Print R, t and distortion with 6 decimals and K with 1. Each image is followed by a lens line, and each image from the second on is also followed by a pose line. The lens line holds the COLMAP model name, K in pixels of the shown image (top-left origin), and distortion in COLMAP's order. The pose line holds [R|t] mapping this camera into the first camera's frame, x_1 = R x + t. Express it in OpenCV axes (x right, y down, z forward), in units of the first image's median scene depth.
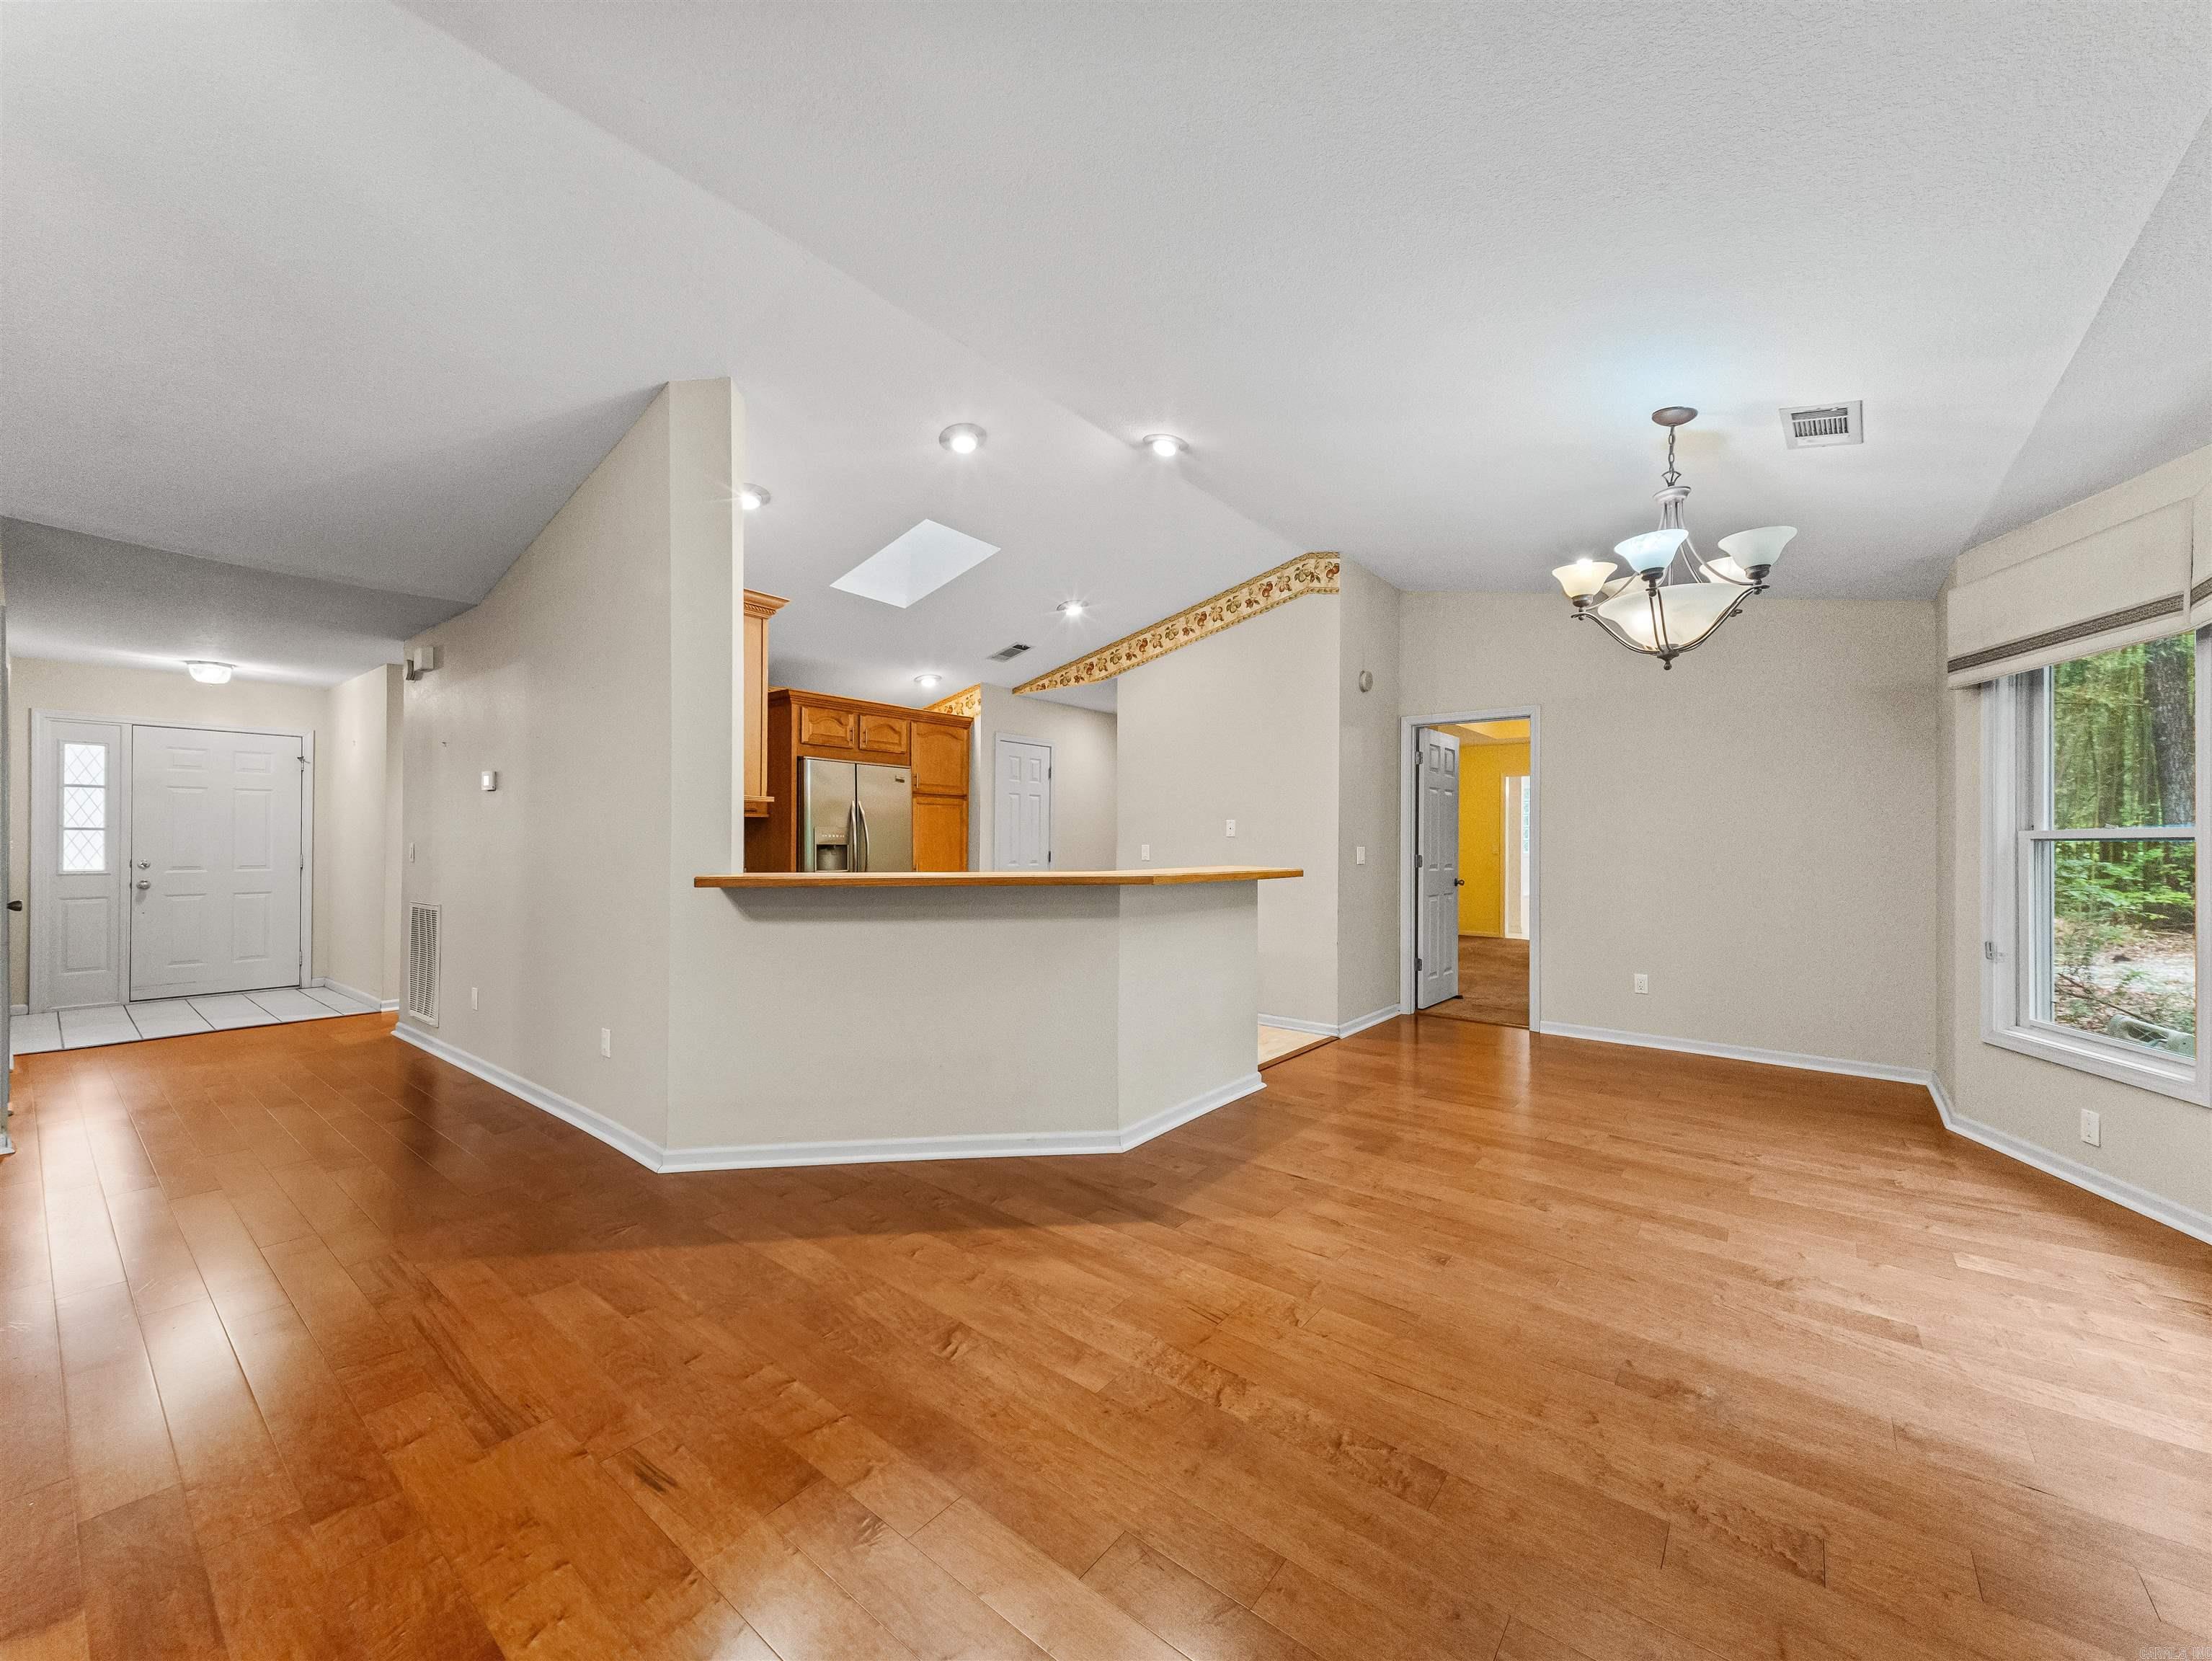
lens RADIAL K [[861.0, 0, 1095.8], [0, 861.0, 836.4], [0, 0, 1]] dist [0.032316, -0.010948]
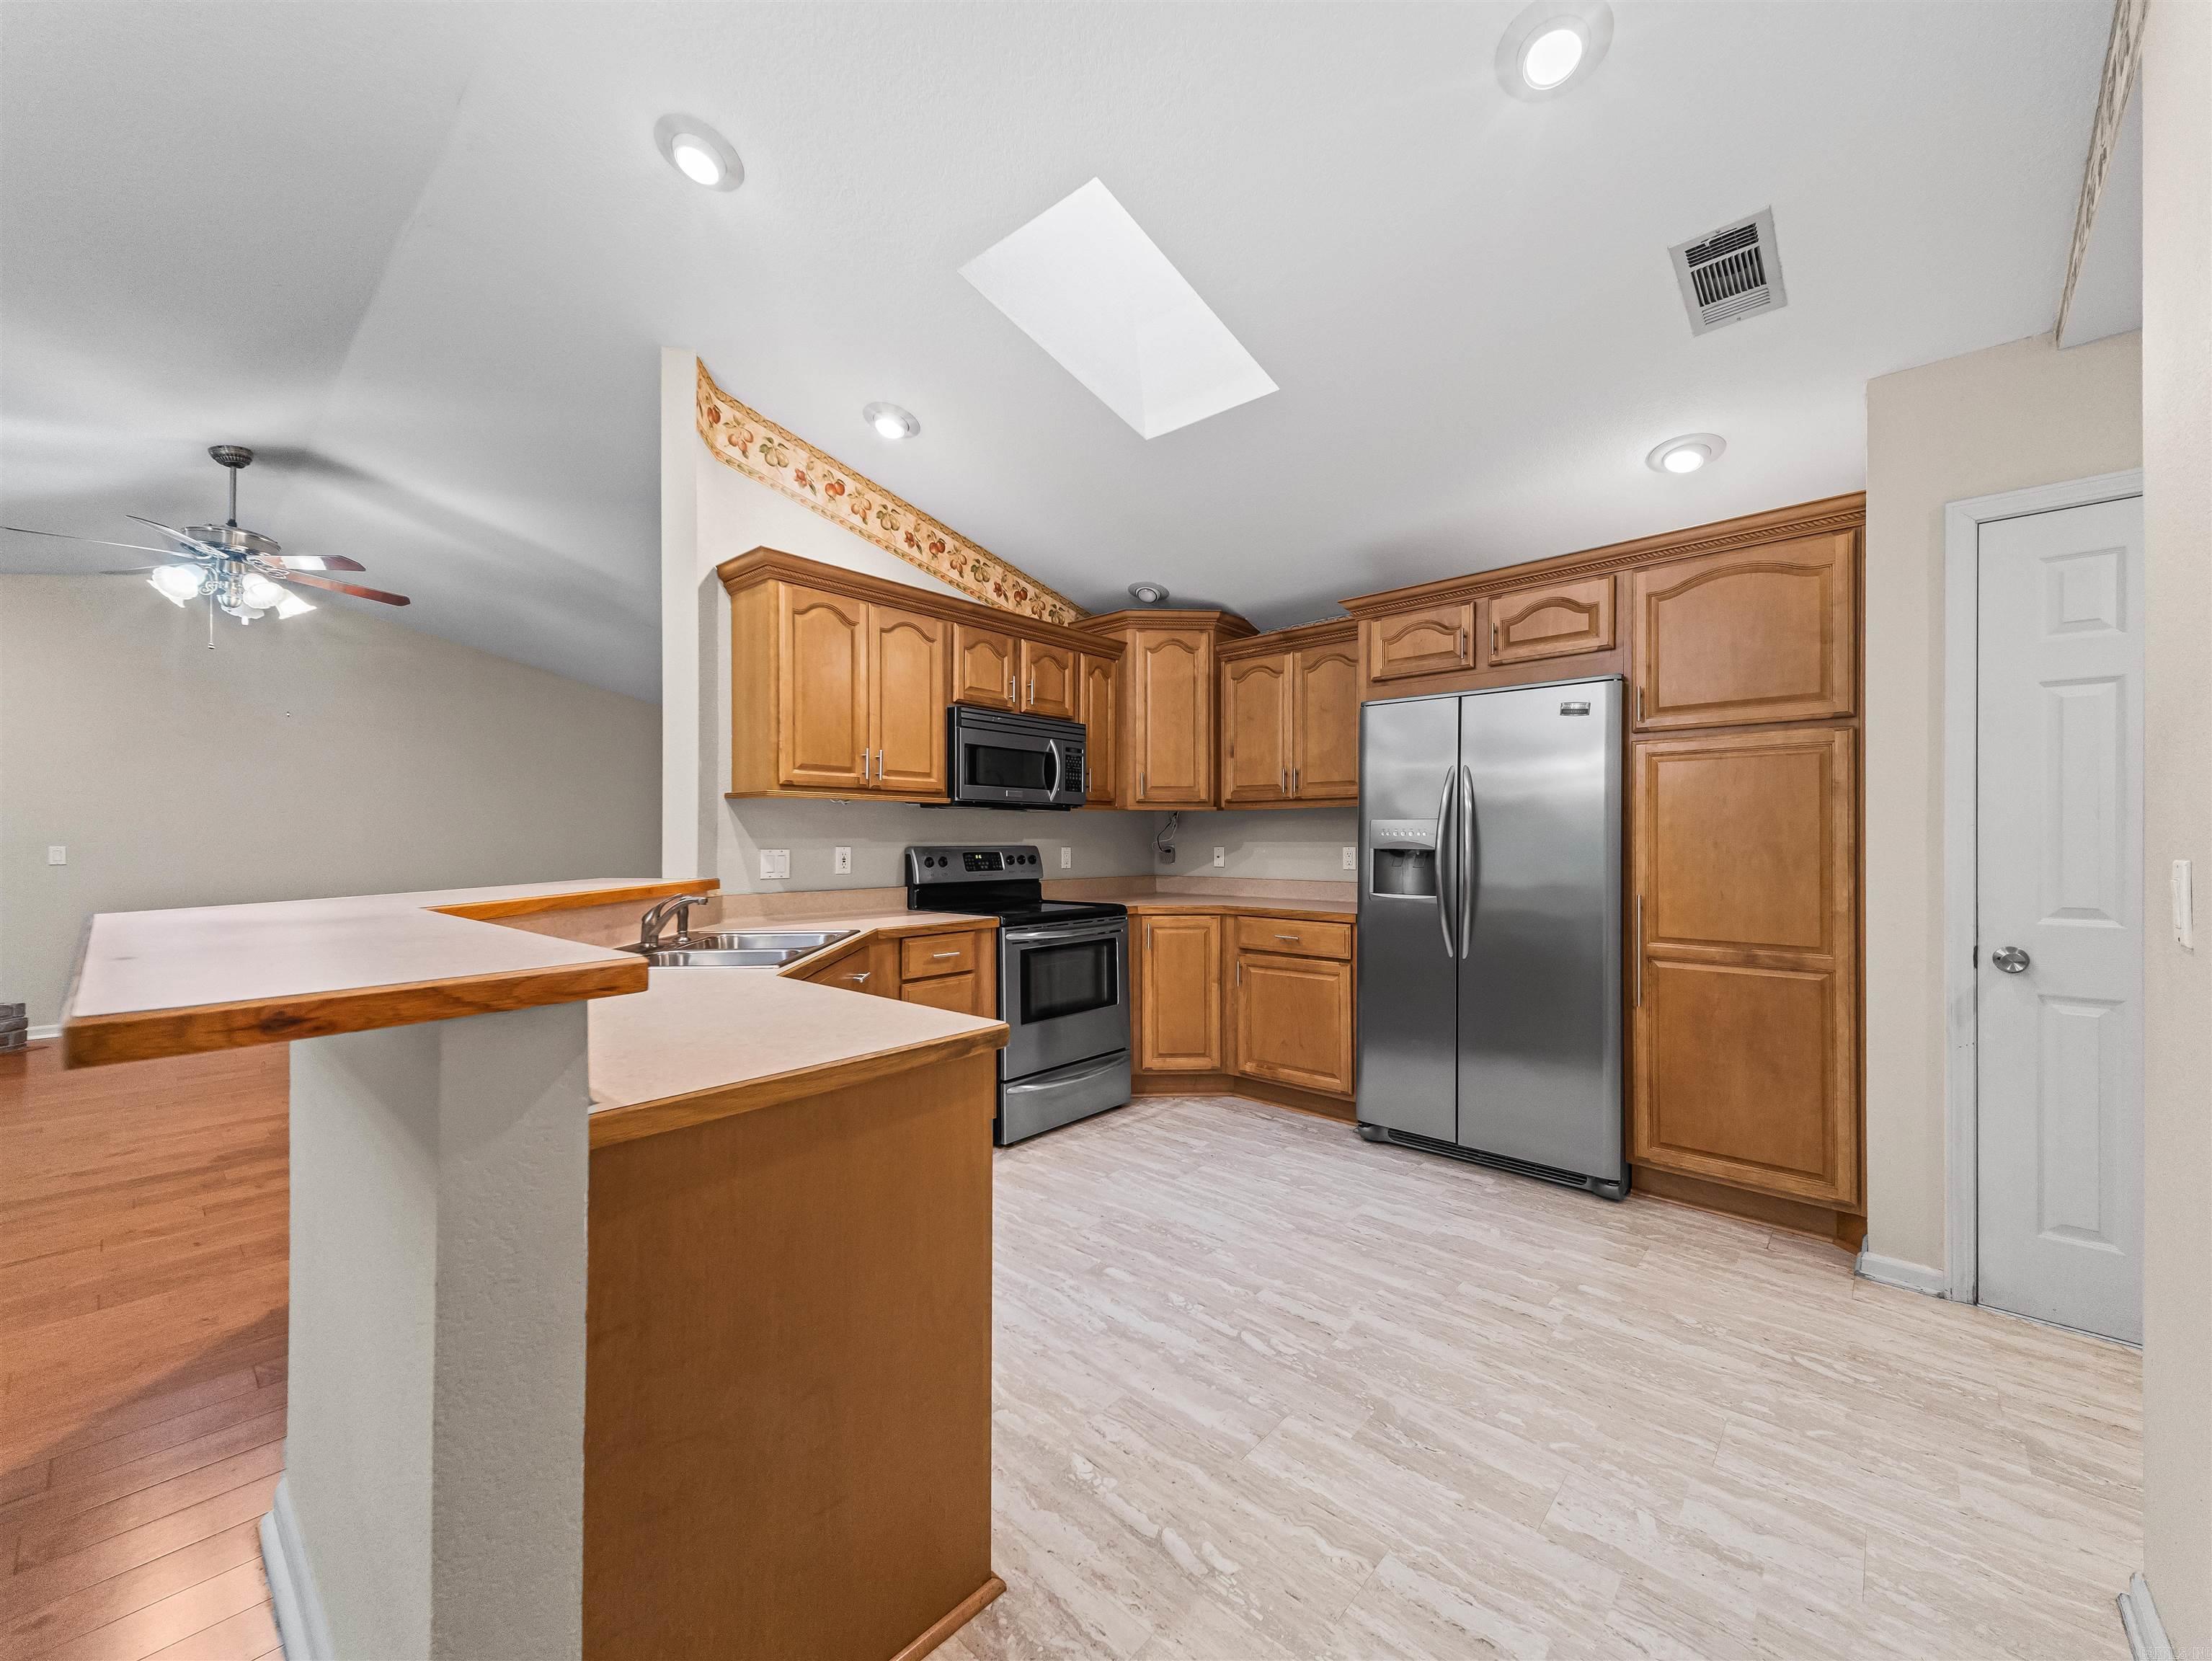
lens RADIAL K [[861.0, 0, 1106.2], [0, 861.0, 836.3], [0, 0, 1]] dist [0.032316, -0.010948]
pose [[-0.051774, -0.012812, -0.998577, 0.522314], [0.007550, 0.999884, -0.013220, 0.013413], [0.998630, -0.008224, -0.051671, 1.609636]]
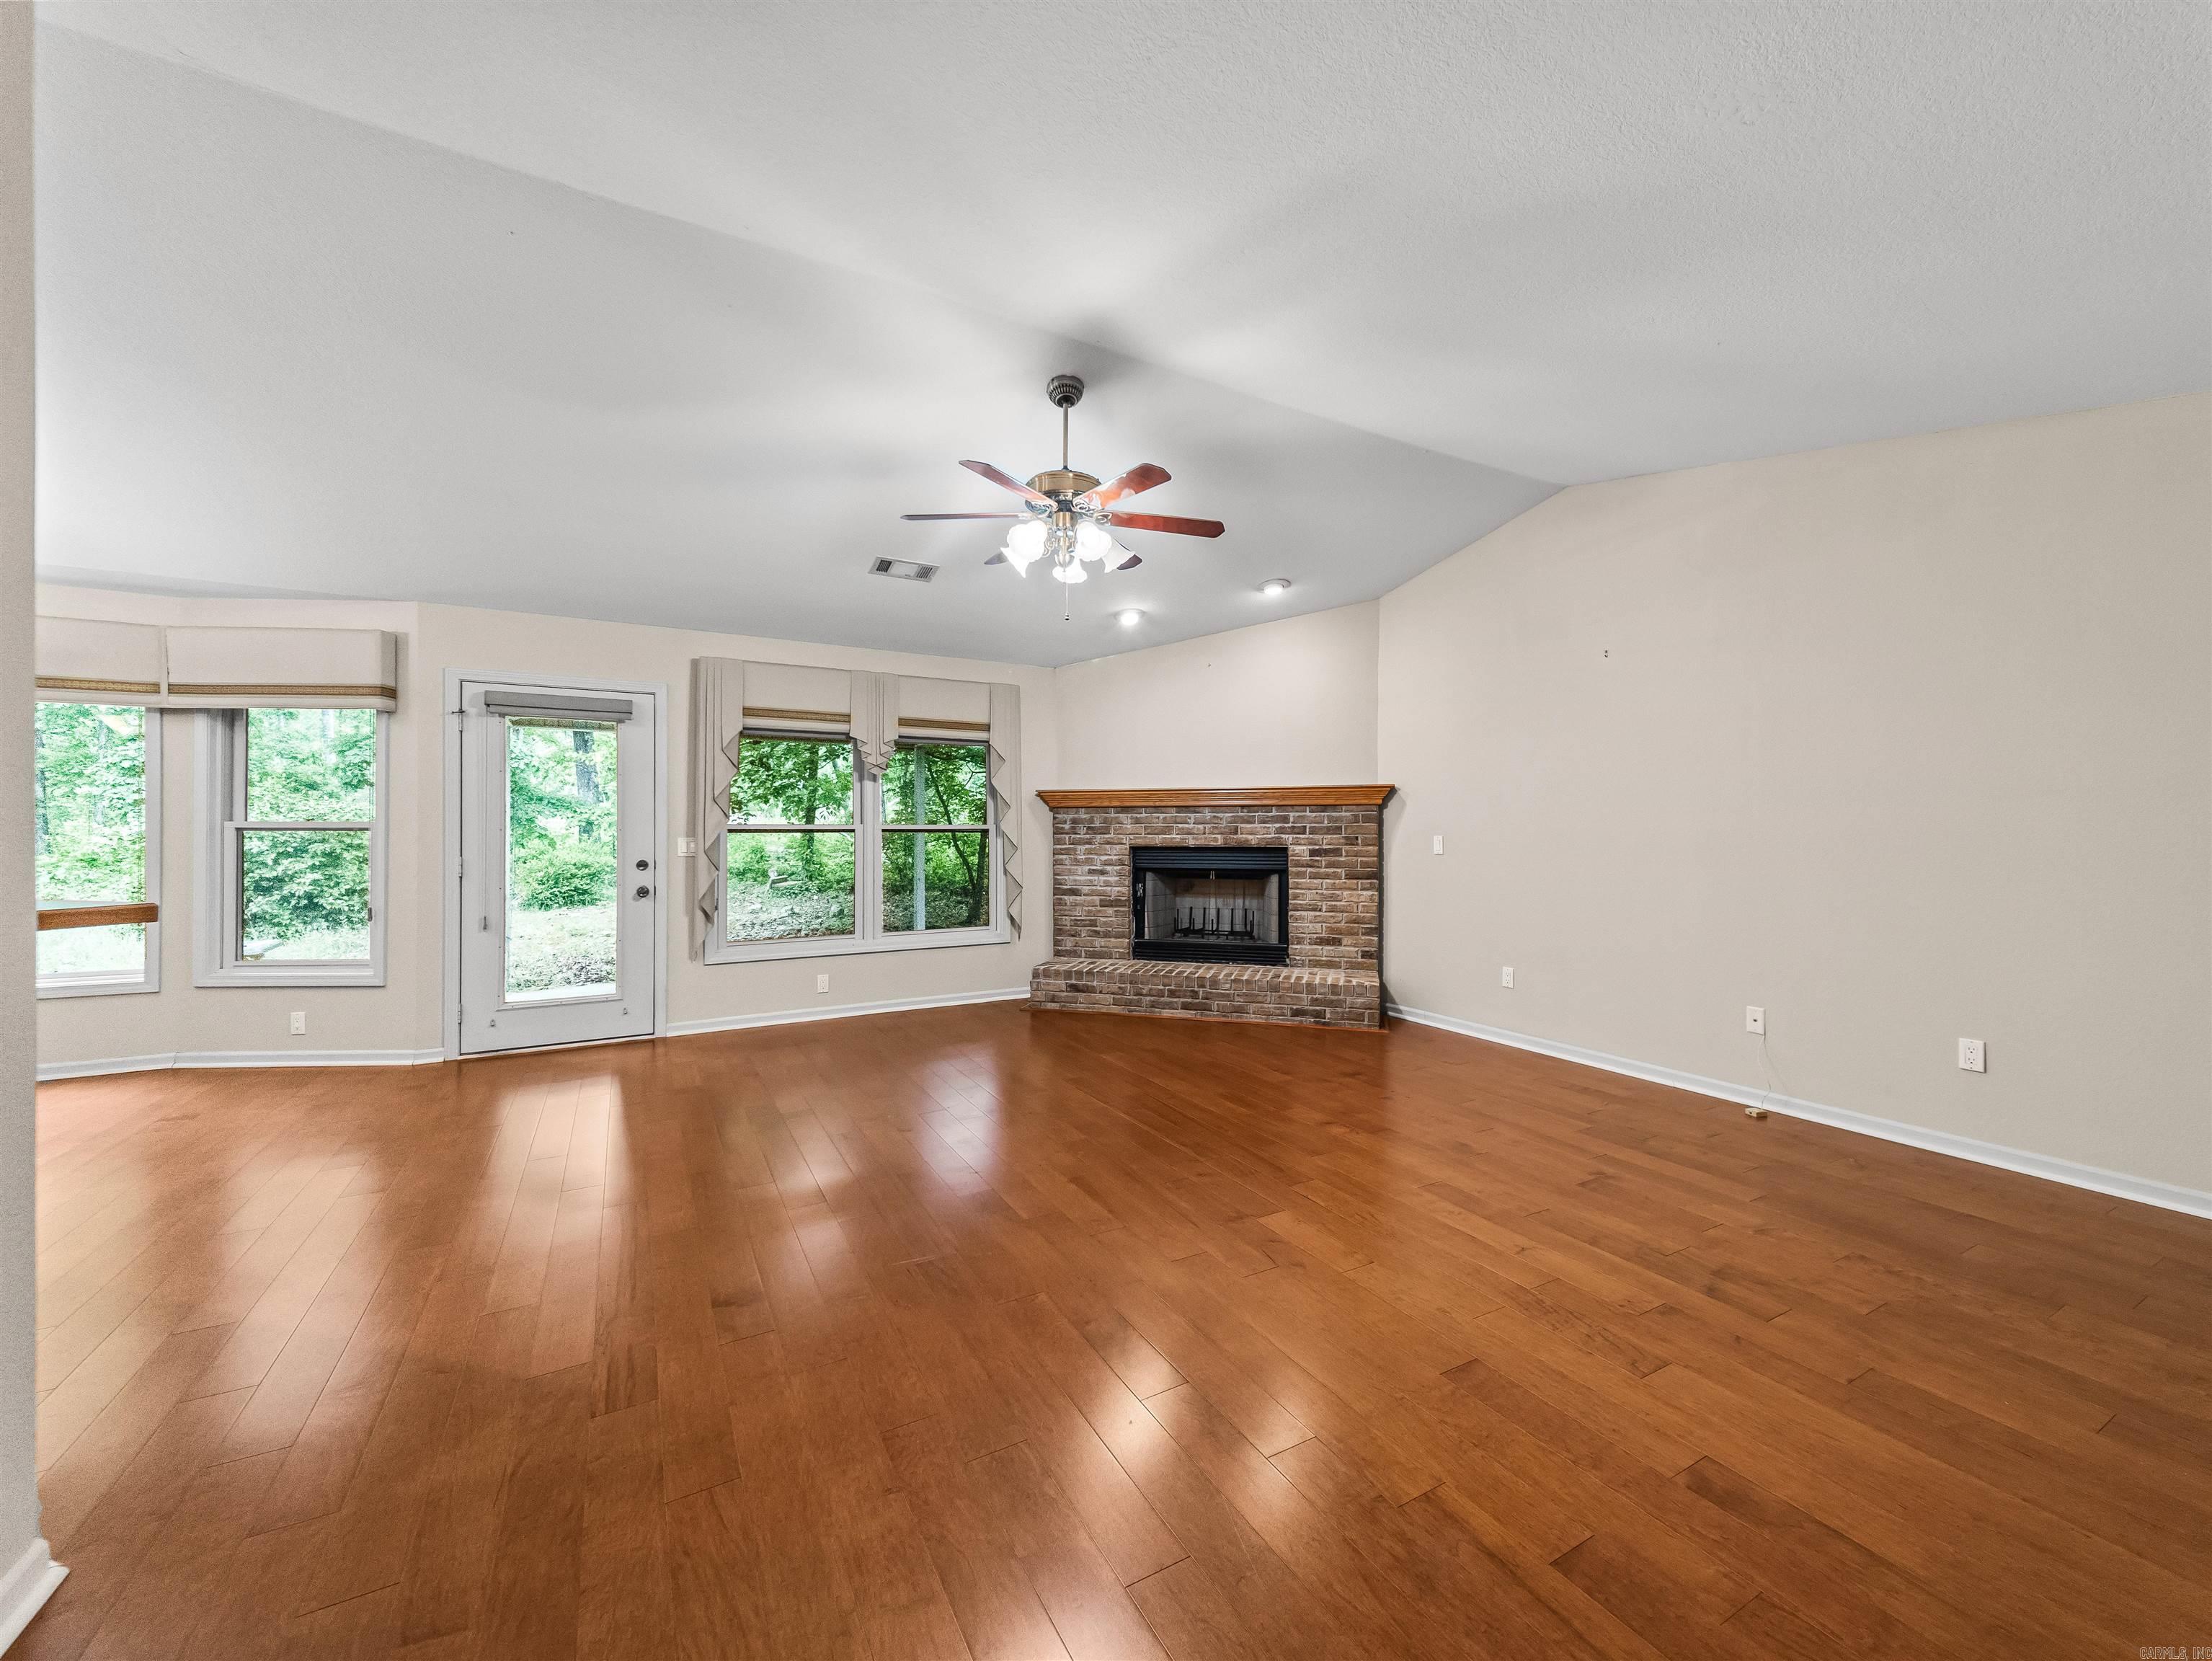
lens RADIAL K [[861.0, 0, 1107.3], [0, 861.0, 826.7], [0, 0, 1]] dist [0.032316, -0.010948]
pose [[-0.928781, -0.004458, 0.370602, -1.183006], [-0.008981, 0.999905, -0.010479, -0.001488], [-0.370520, -0.013062, -0.928733, 1.269500]]
